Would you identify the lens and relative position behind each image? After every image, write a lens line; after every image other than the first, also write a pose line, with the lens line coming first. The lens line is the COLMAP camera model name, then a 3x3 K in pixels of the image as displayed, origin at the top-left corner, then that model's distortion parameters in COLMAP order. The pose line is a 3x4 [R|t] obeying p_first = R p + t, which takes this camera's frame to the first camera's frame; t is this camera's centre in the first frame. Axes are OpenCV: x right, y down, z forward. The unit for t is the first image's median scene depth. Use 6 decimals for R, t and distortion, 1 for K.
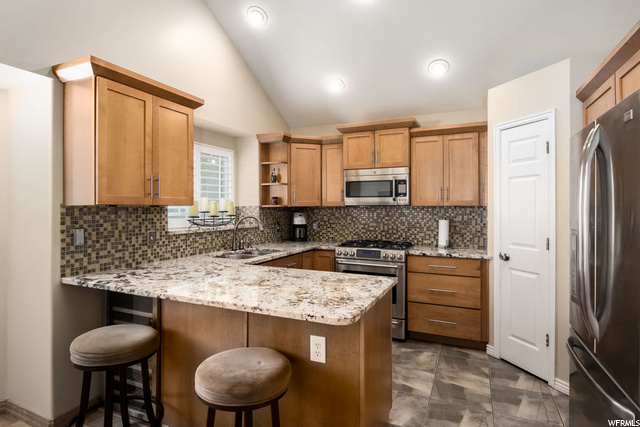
lens RADIAL K [[378.3, 0, 321.6], [0, 378.3, 211.6], [0, 0, 1]] dist [0.000637, -0.000979]
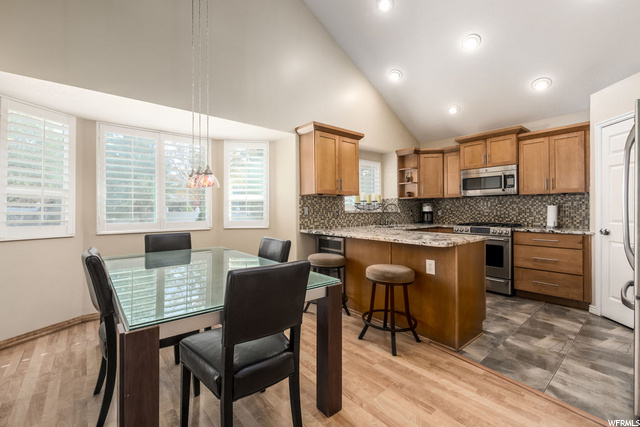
lens RADIAL K [[289.2, 0, 320.0], [0, 289.2, 213.5], [0, 0, 1]] dist [0.001354, -0.000081]
pose [[0.909312, -0.006962, -0.416057, 0.037670], [0.011861, 0.999887, 0.009190, 0.038135], [0.415947, -0.013292, 0.909292, -0.206363]]
